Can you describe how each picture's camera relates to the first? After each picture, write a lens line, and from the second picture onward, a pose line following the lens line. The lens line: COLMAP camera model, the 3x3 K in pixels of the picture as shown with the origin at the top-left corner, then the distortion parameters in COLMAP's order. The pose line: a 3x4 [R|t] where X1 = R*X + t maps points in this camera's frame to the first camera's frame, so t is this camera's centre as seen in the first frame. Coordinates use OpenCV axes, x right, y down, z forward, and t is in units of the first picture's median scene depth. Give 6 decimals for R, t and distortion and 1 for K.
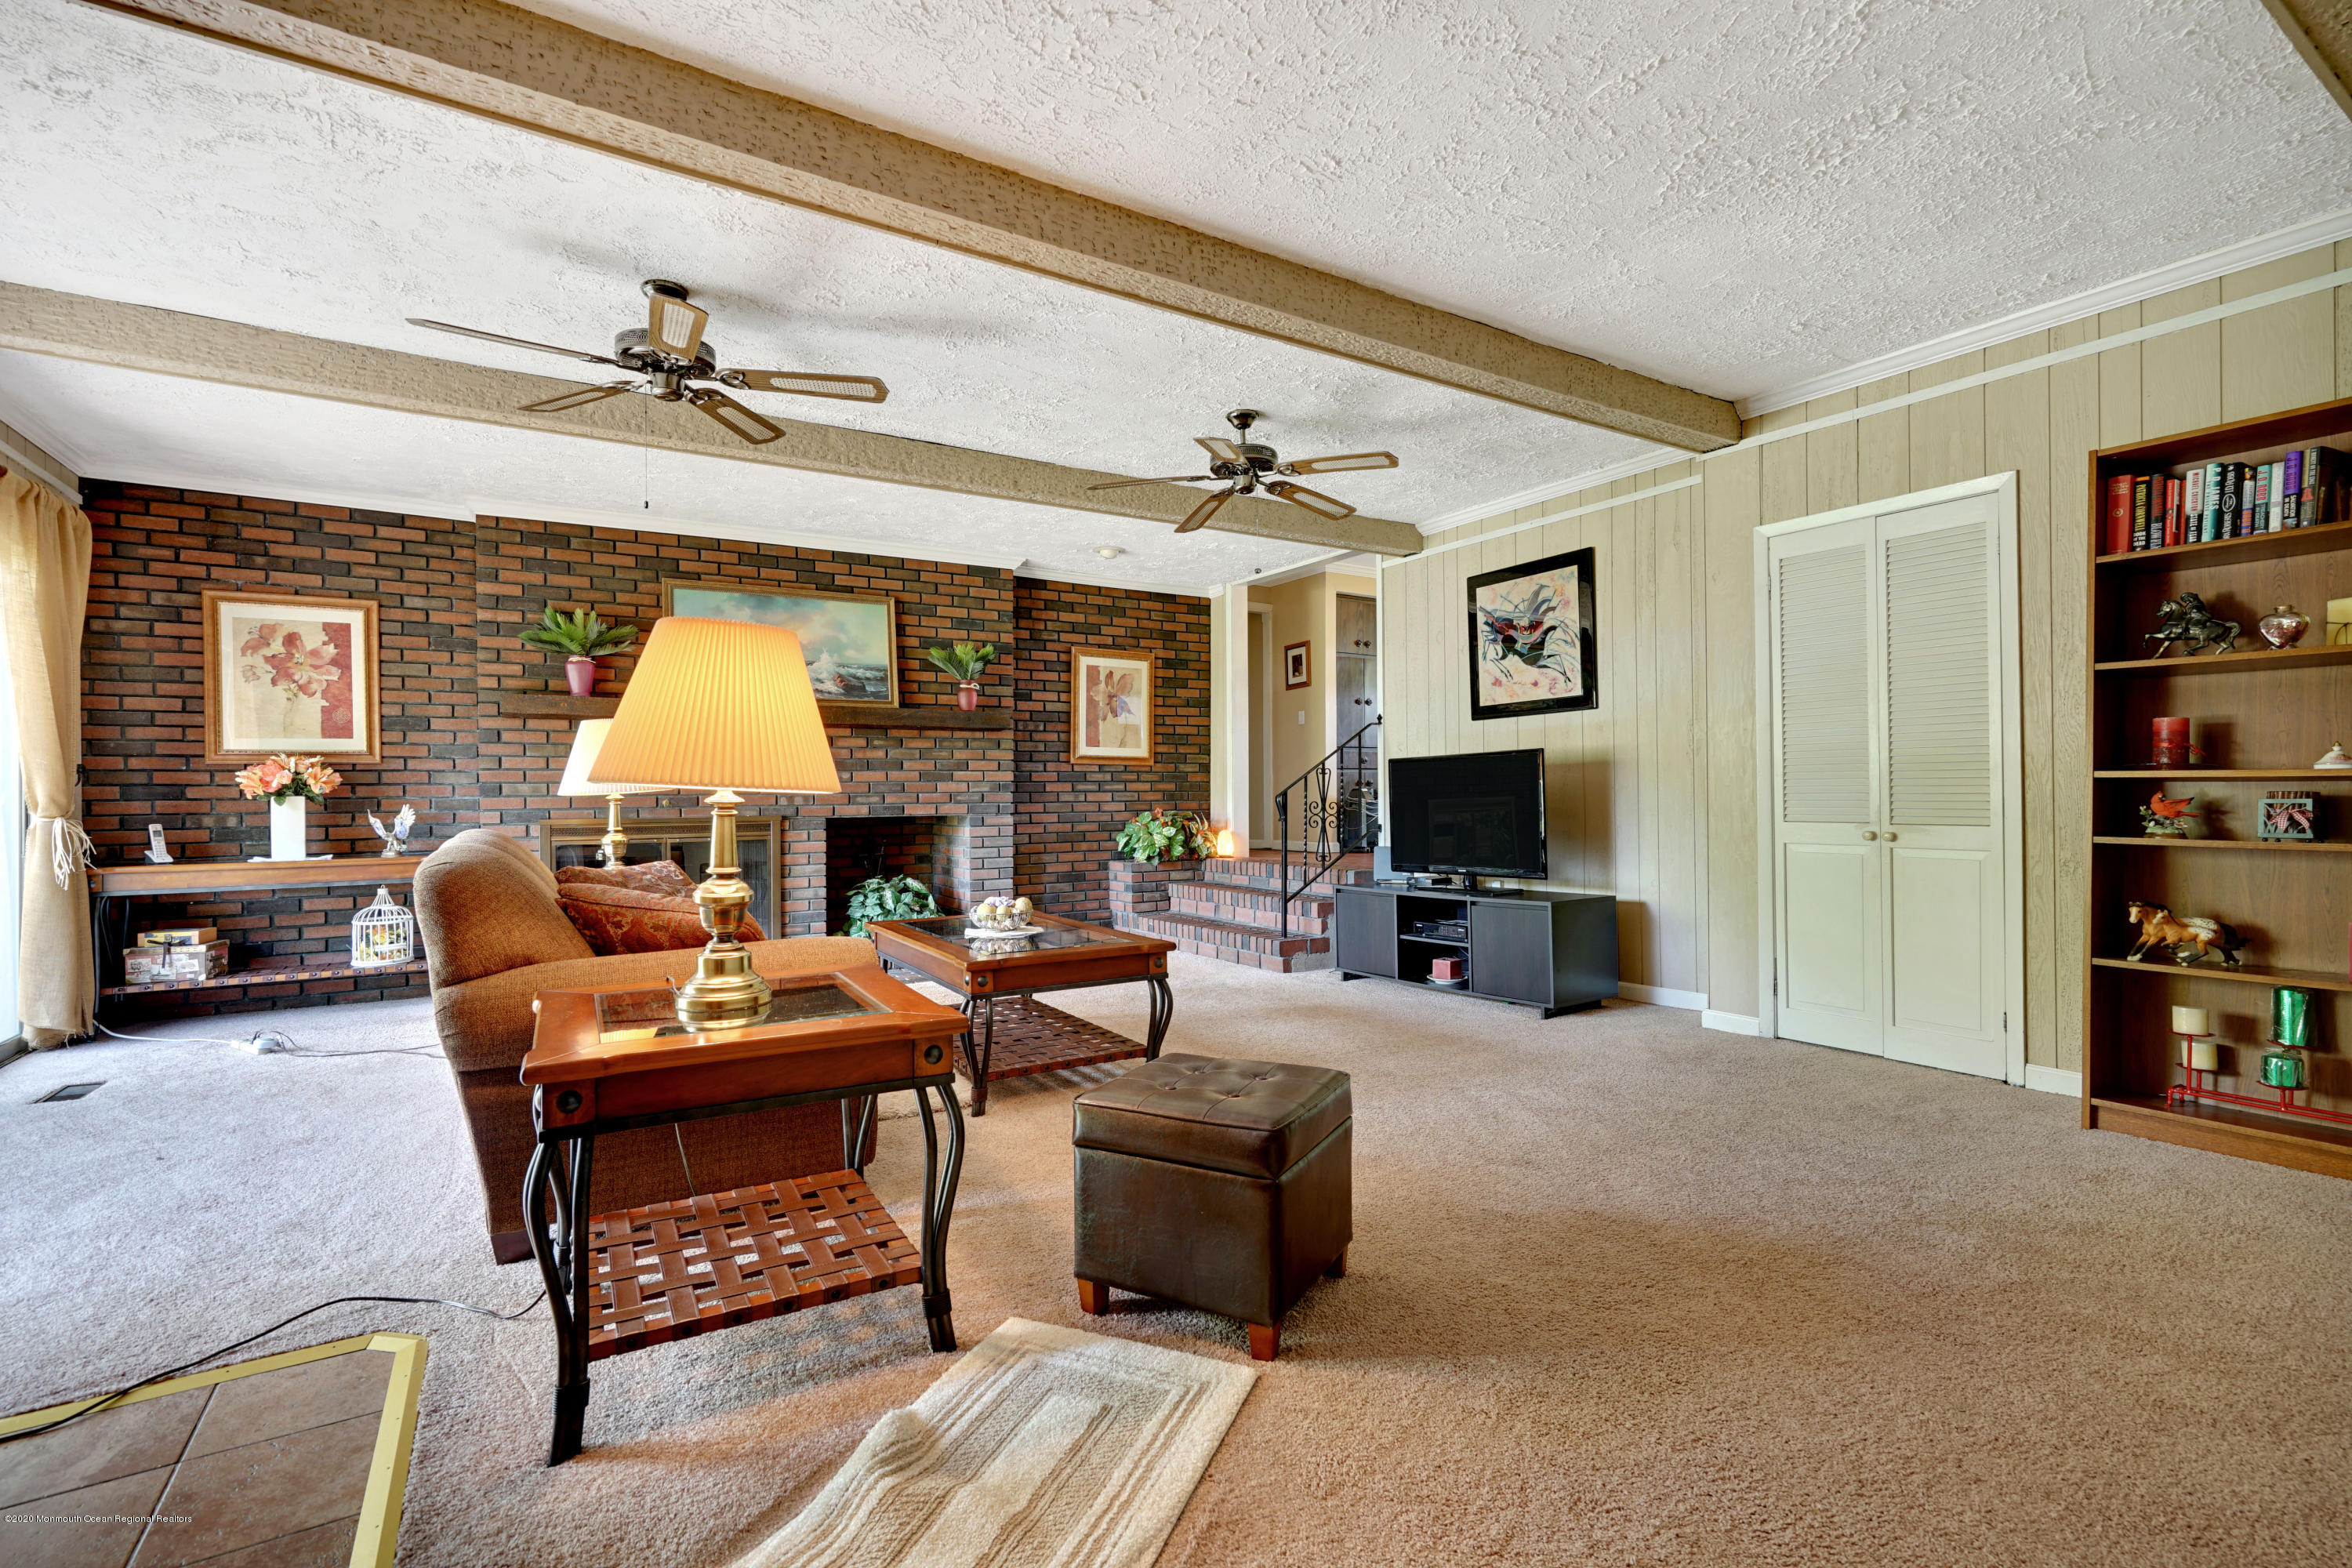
lens RADIAL K [[1058.0, 0, 1166.5], [0, 1058.0, 792.5], [0, 0, 1]] dist [-0.005470, 0.000962]
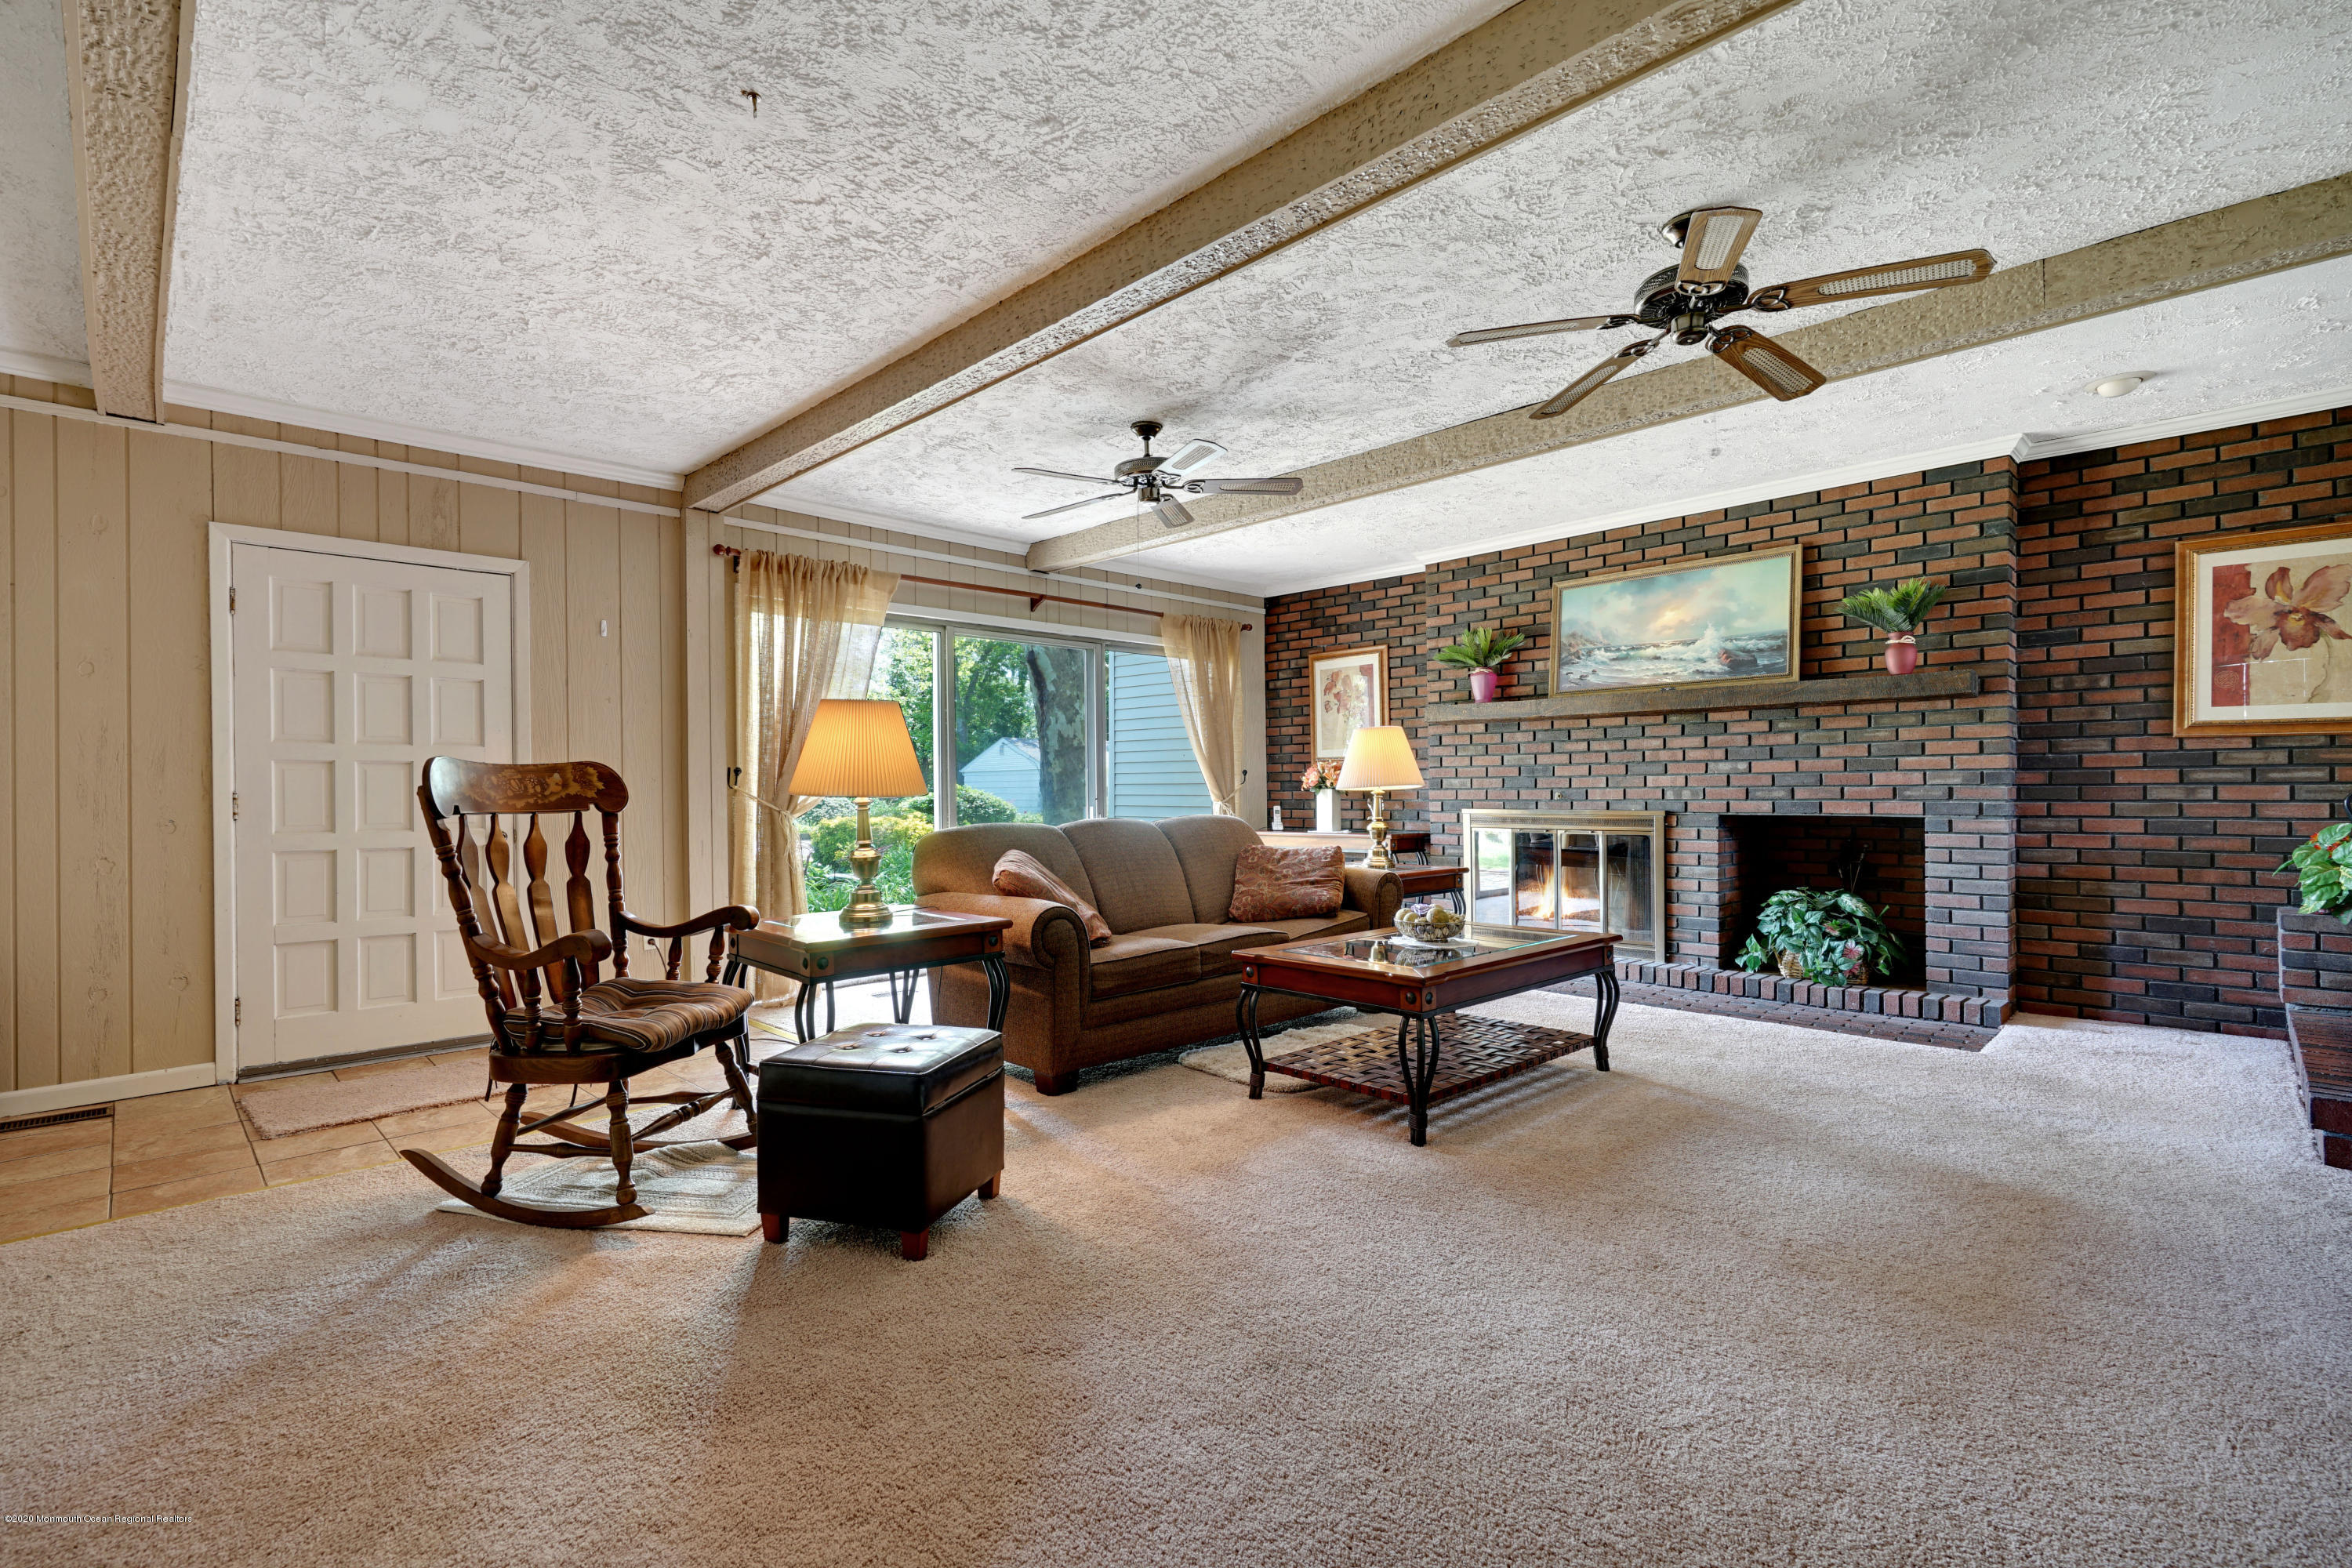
lens RADIAL K [[1058.0, 0, 1160.0], [0, 1058.0, 798.8], [0, 0, 1]] dist [-0.005470, 0.000962]
pose [[0.212405, 0.016093, -0.977049, 0.427276], [0.007474, 0.999808, 0.018092, -0.008315], [0.977153, -0.011145, 0.212244, 0.349639]]
